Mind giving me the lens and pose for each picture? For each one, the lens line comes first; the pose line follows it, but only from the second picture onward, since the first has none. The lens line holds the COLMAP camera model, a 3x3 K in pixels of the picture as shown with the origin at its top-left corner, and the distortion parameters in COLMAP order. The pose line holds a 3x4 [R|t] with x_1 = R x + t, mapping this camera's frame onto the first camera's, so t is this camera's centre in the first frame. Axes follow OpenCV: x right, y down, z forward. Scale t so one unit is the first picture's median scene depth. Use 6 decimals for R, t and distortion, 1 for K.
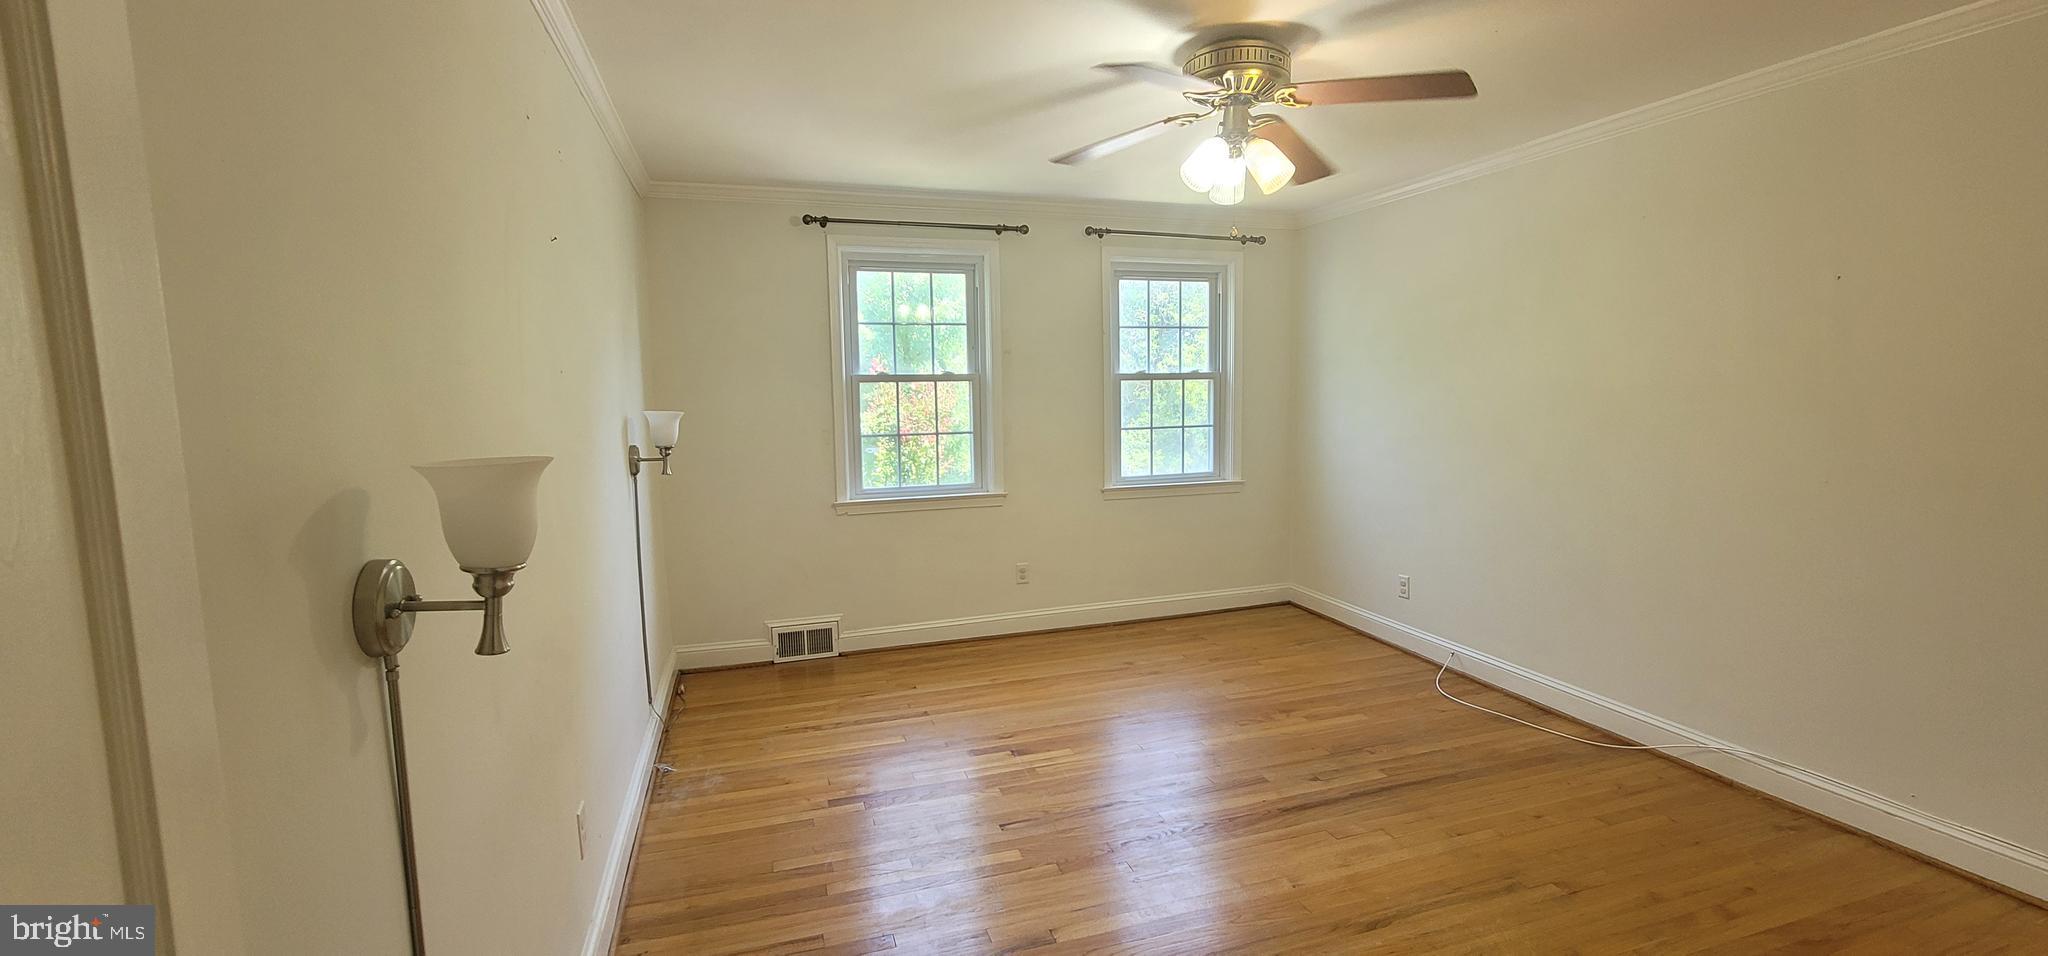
lens RADIAL K [[838.1, 0, 1010.3], [0, 838.1, 486.0], [0, 0, 1]] dist [-0.003710, 0.001659]
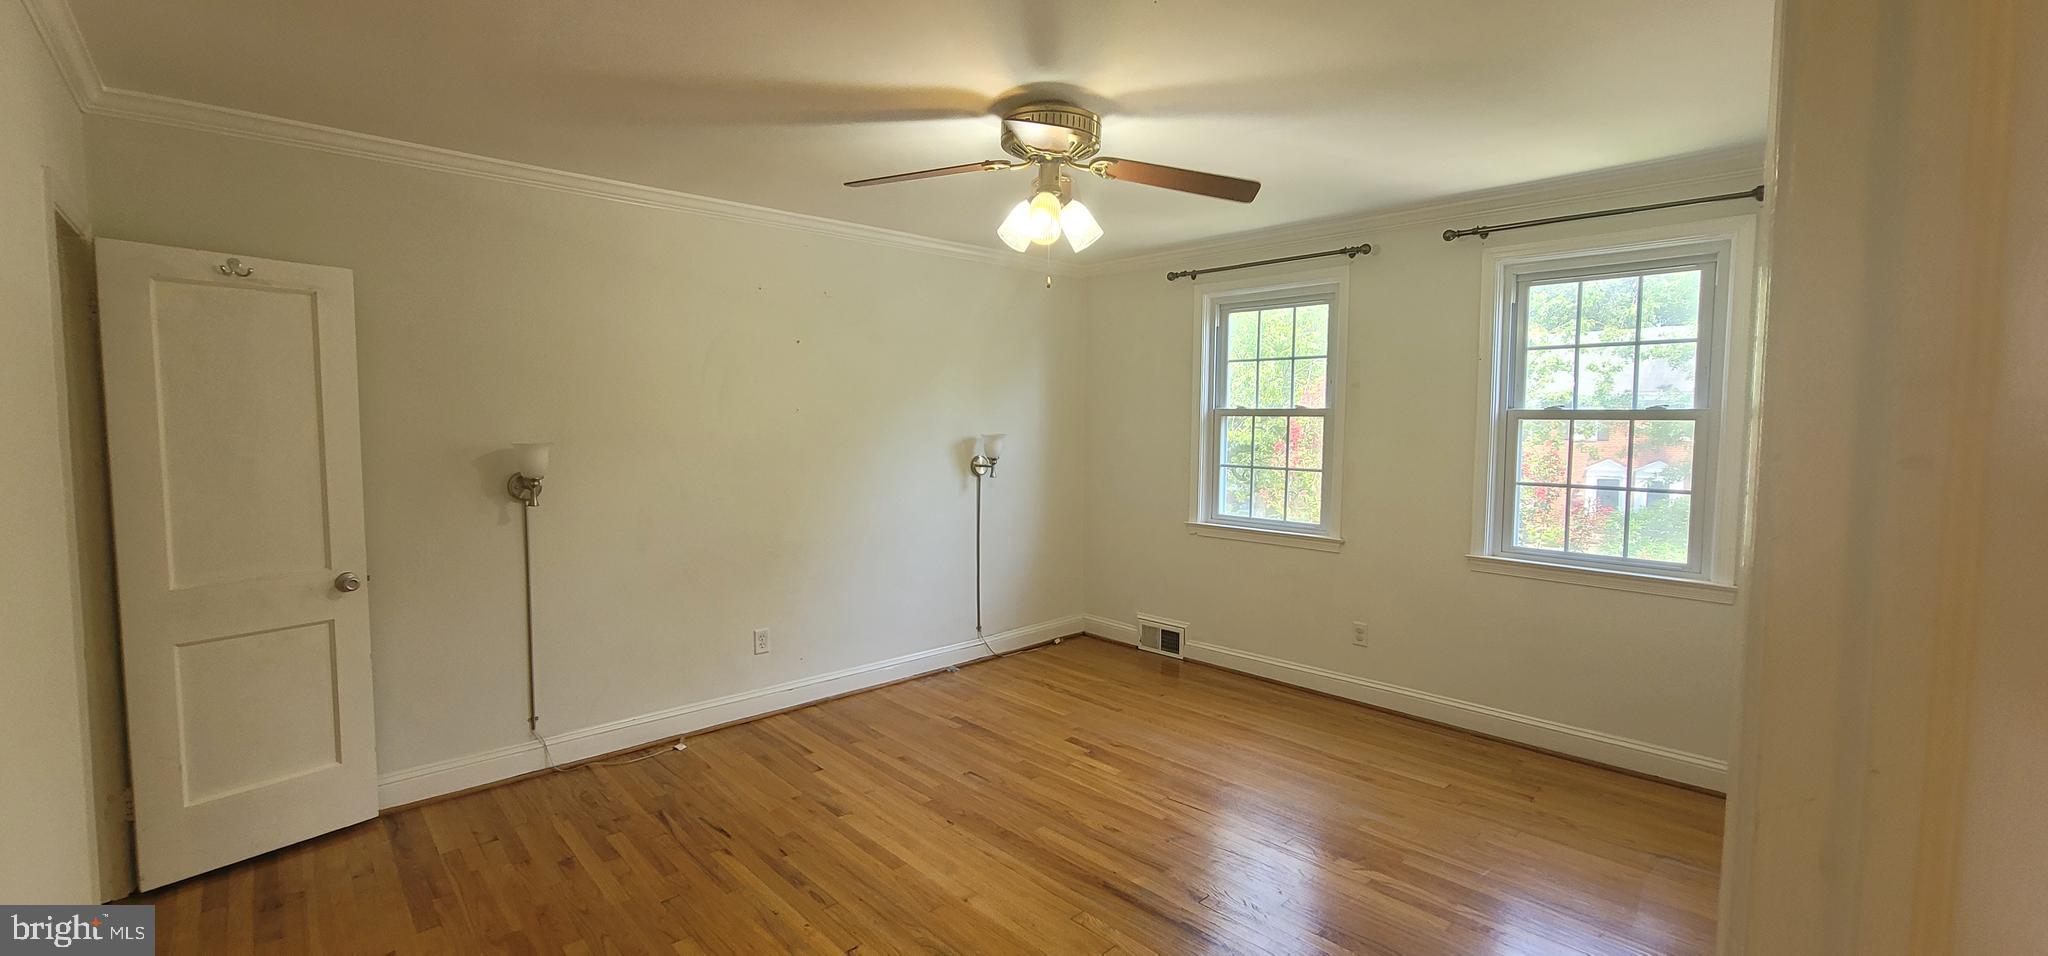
lens RADIAL K [[838.1, 0, 1014.1], [0, 838.1, 479.4], [0, 0, 1]] dist [-0.003710, 0.001659]
pose [[0.430111, 0.086409, -0.898631, 0.677650], [-0.119769, 0.992072, 0.038069, -0.050498], [0.894796, 0.091255, 0.437050, 0.291968]]
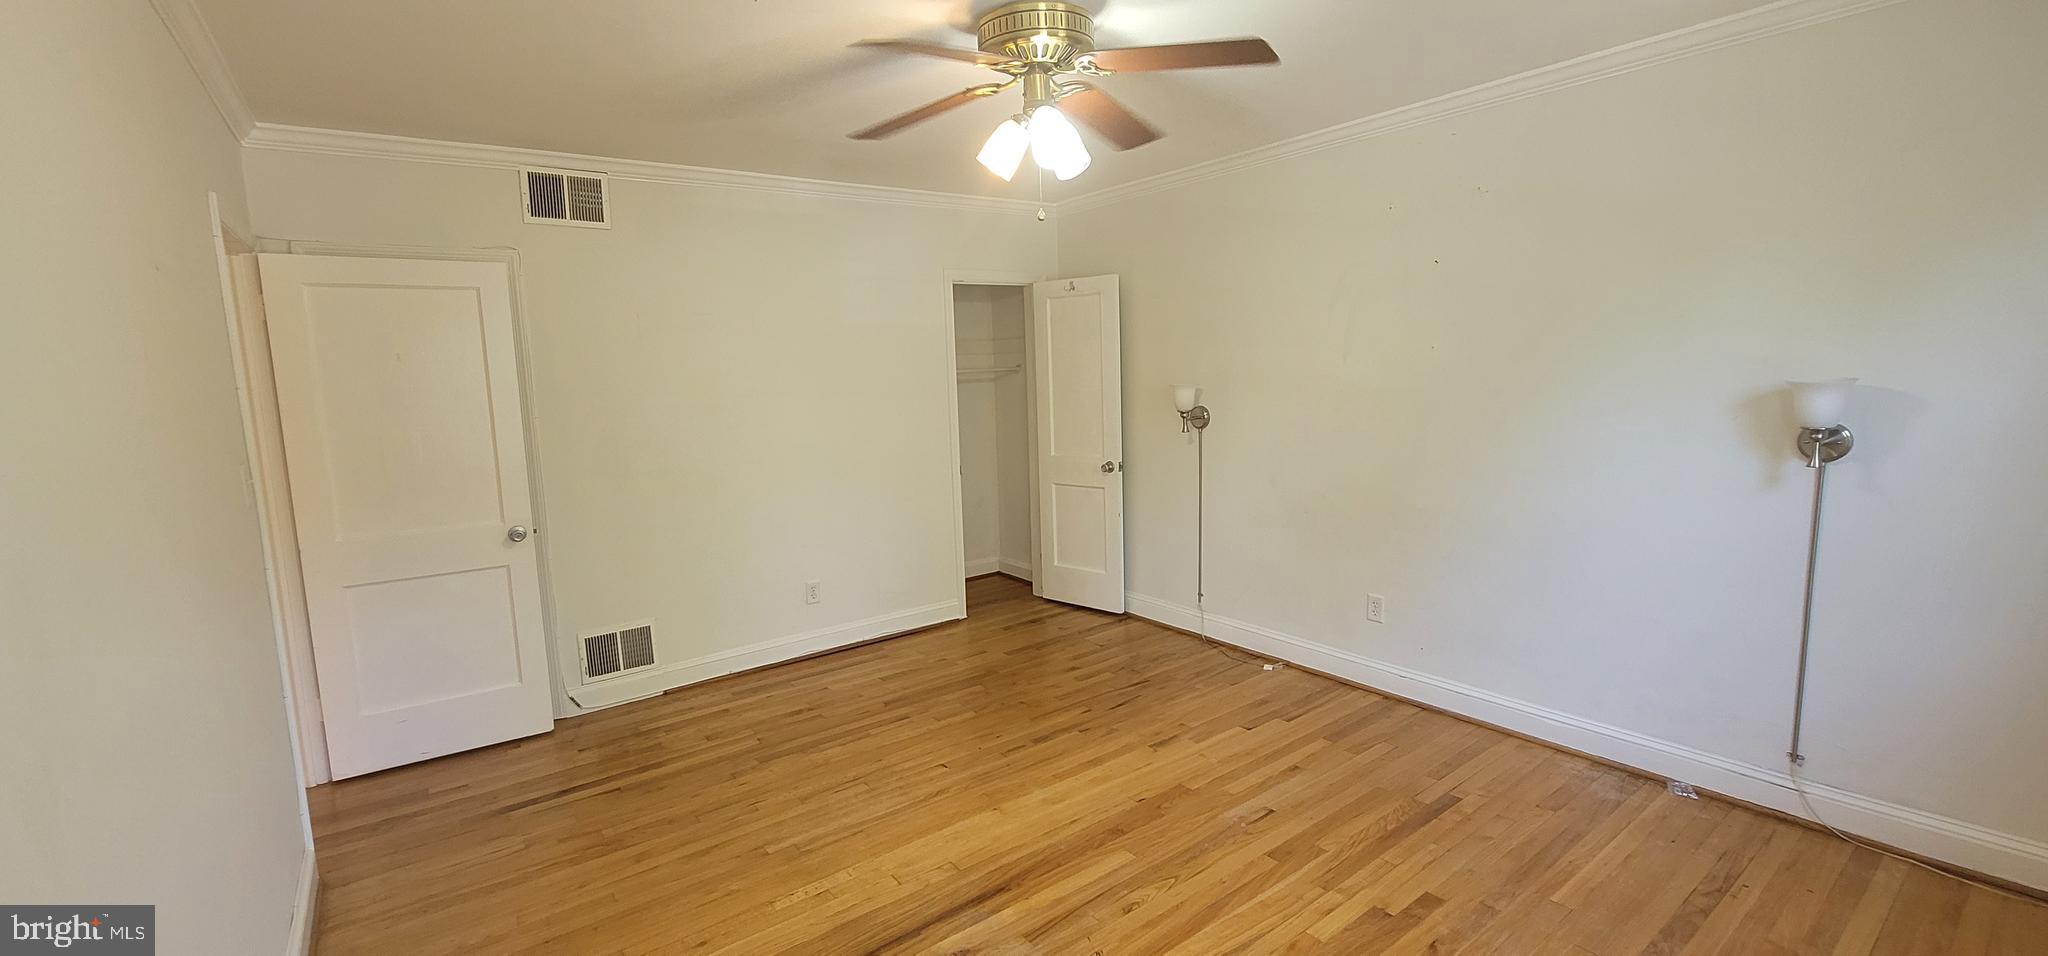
lens RADIAL K [[838.1, 0, 1014.4], [0, 838.1, 479.7], [0, 0, 1]] dist [-0.003710, 0.001659]
pose [[-0.945402, 0.094887, -0.311788, 0.339956], [0.013560, 0.967302, 0.253266, -0.141892], [0.325624, 0.235210, -0.915776, 1.057643]]
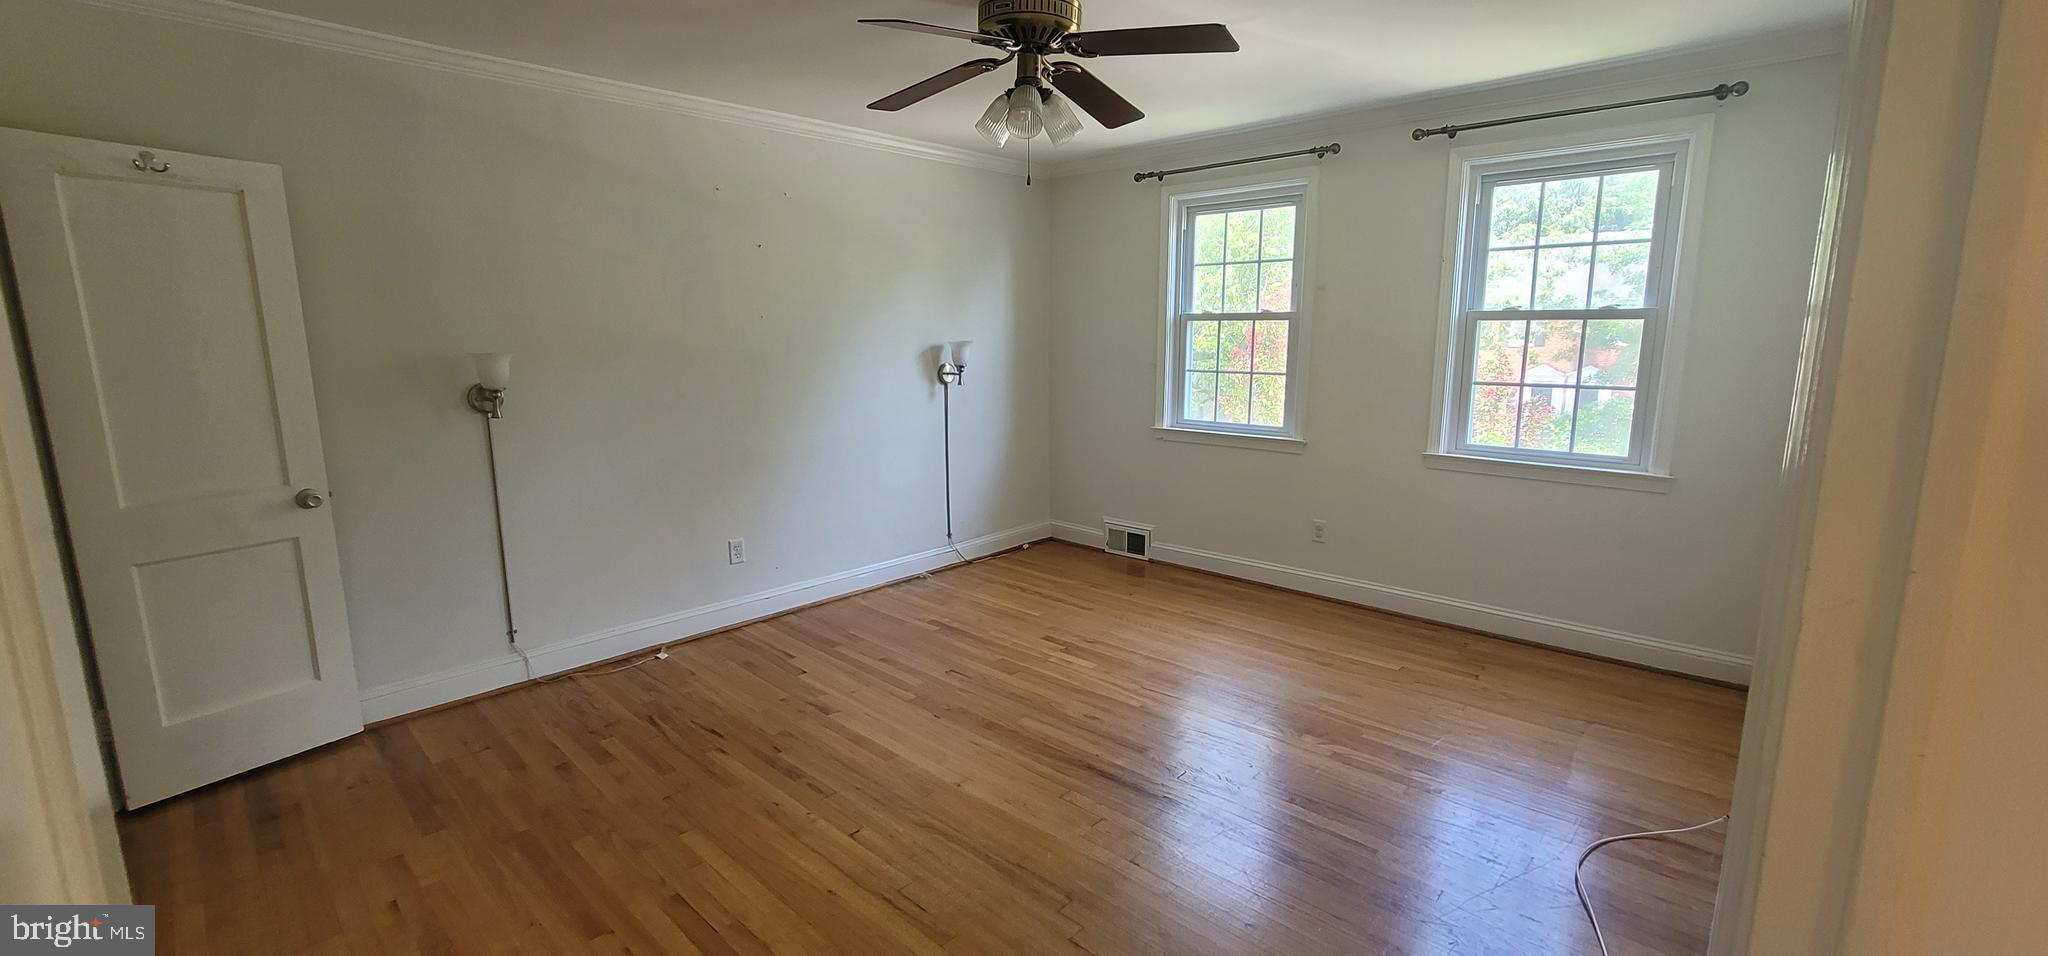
lens RADIAL K [[838.1, 0, 1014.8], [0, 838.1, 479.7], [0, 0, 1]] dist [-0.003710, 0.001659]
pose [[0.484362, 0.169998, -0.858192, 0.673093], [-0.108644, 0.985034, 0.133805, -0.040780], [0.868095, 0.028428, 0.495583, 0.269488]]
